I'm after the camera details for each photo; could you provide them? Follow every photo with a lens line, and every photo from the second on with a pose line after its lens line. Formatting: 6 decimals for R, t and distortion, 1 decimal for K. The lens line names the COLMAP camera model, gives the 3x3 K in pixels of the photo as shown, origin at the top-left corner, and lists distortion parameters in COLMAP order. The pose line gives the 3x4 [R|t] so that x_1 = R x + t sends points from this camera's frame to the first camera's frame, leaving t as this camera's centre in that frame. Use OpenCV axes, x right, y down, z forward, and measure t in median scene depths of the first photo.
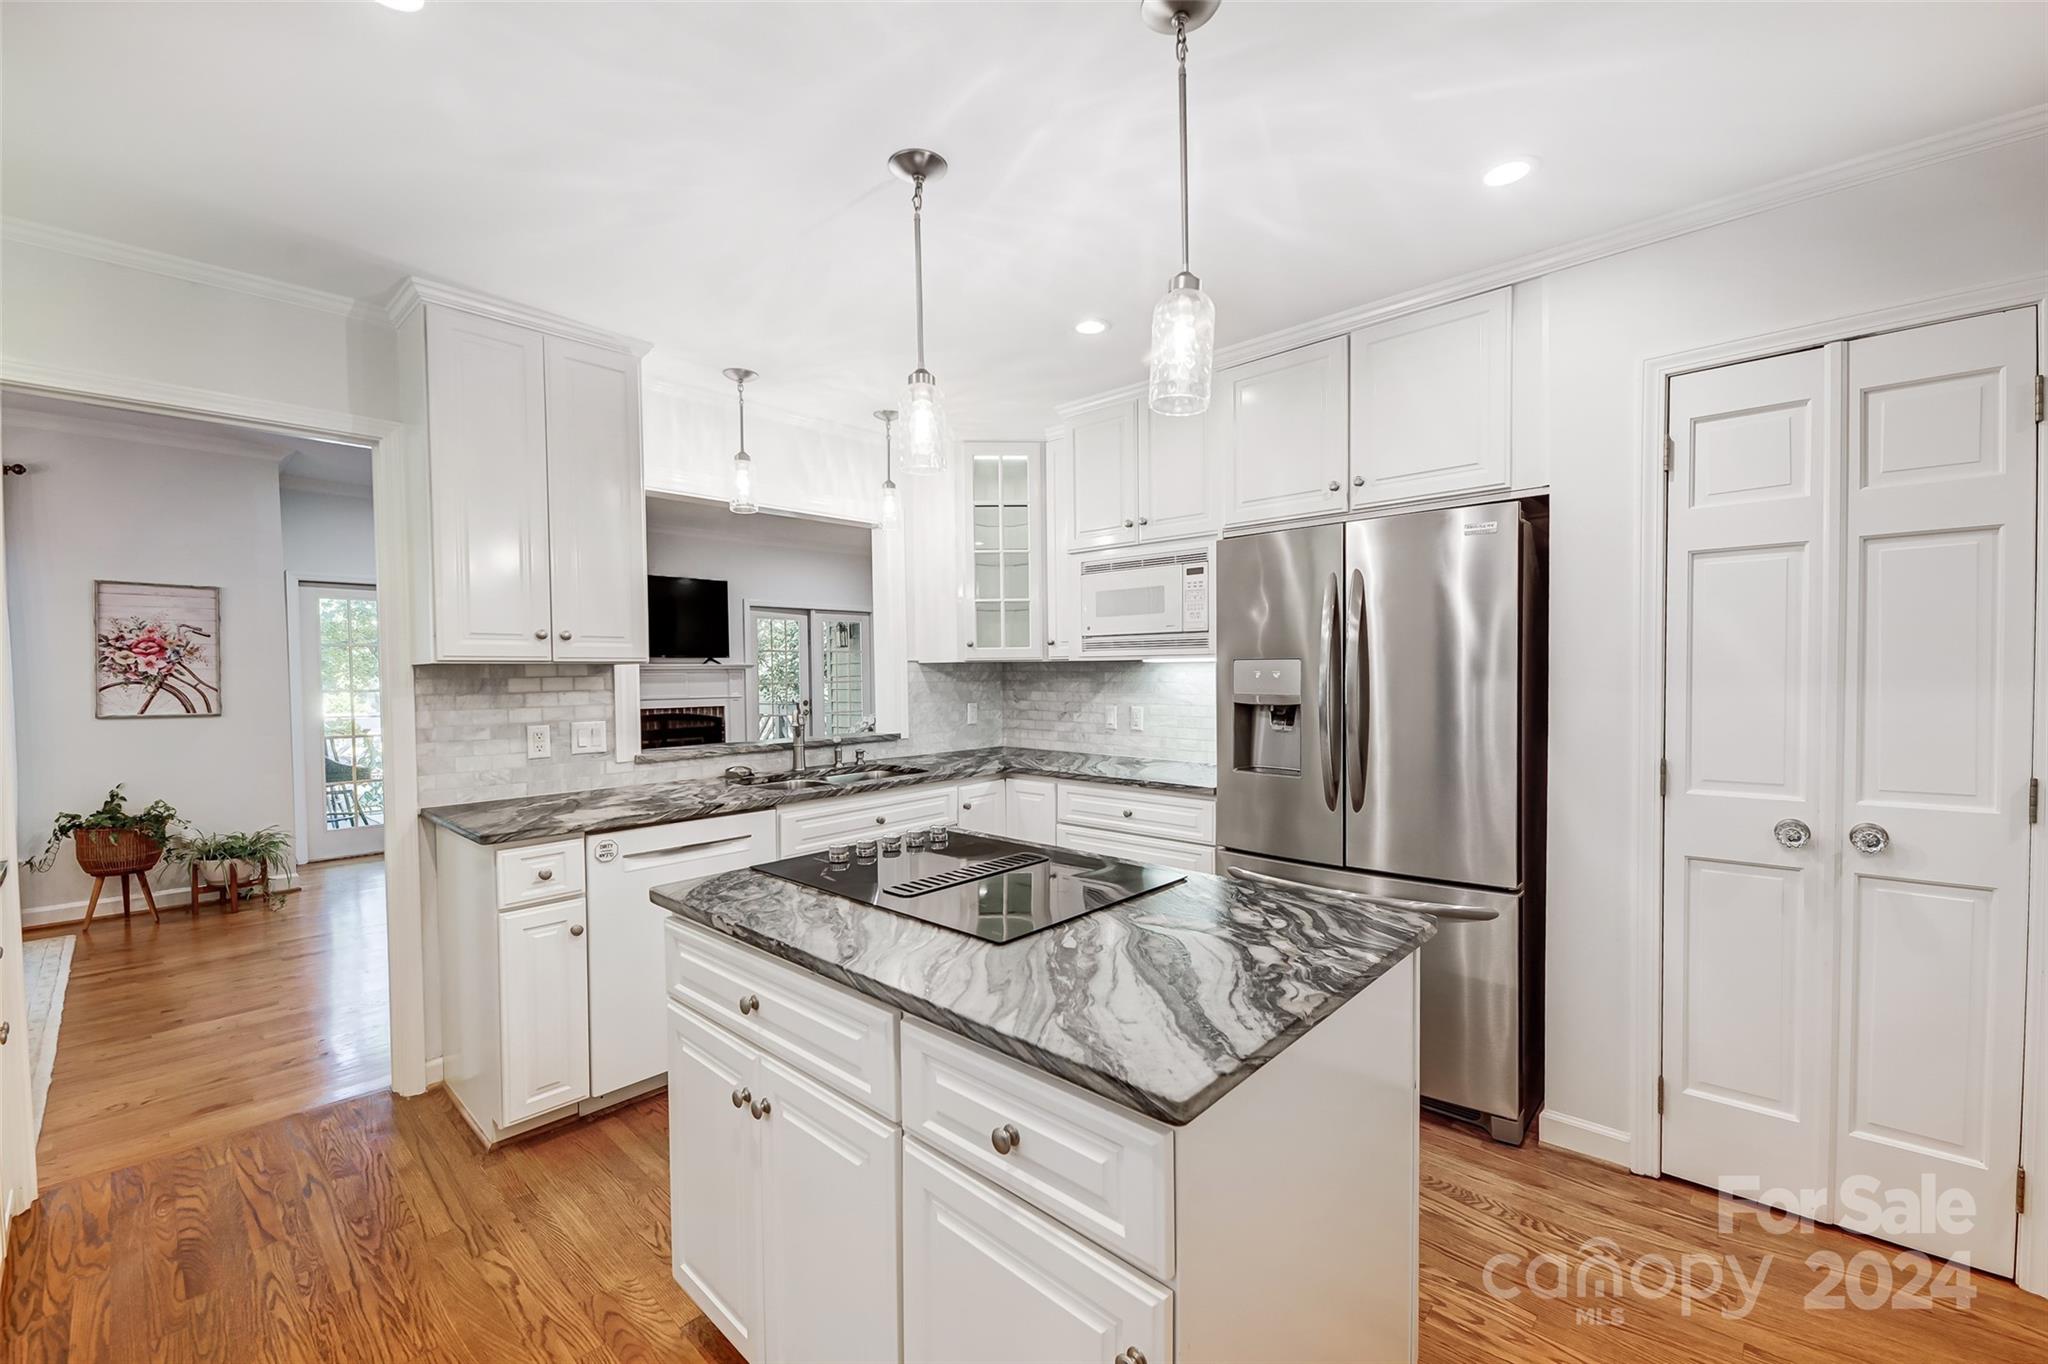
lens RADIAL K [[831.5, 0, 1029.0], [0, 831.5, 685.7], [0, 0, 1]] dist [-0.000550, -0.000293]
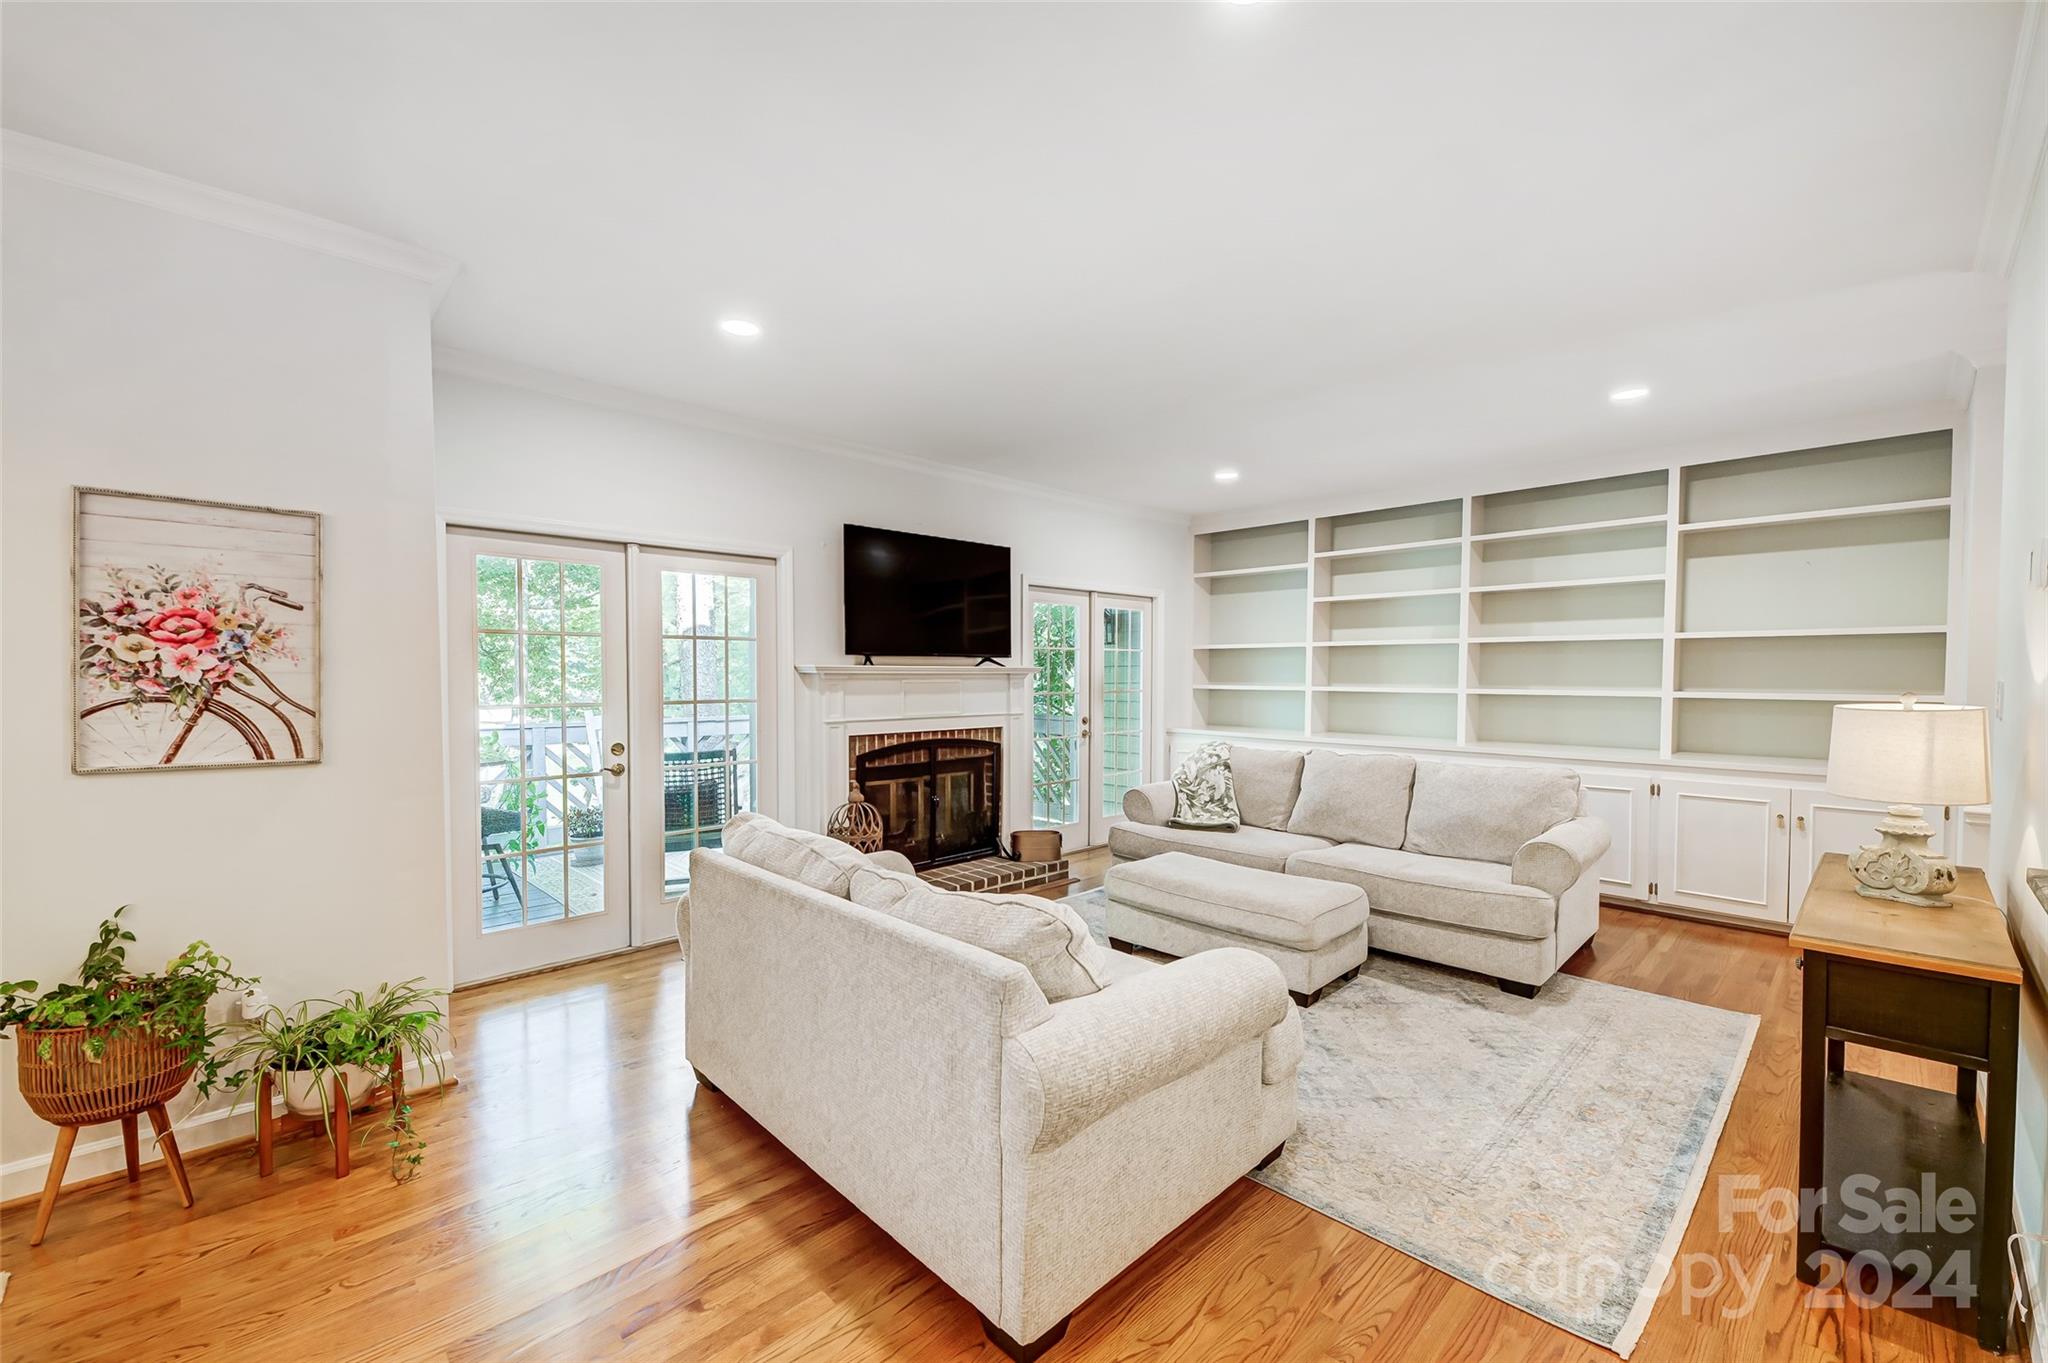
lens RADIAL K [[820.7, 0, 1029.0], [0, 820.7, 685.8], [0, 0, 1]] dist [0.000281, -0.000372]
pose [[0.998241, 0.016450, -0.056962, -0.504046], [-0.016265, 0.999861, 0.003718, -0.020809], [0.057015, -0.002785, 0.998369, 0.515473]]
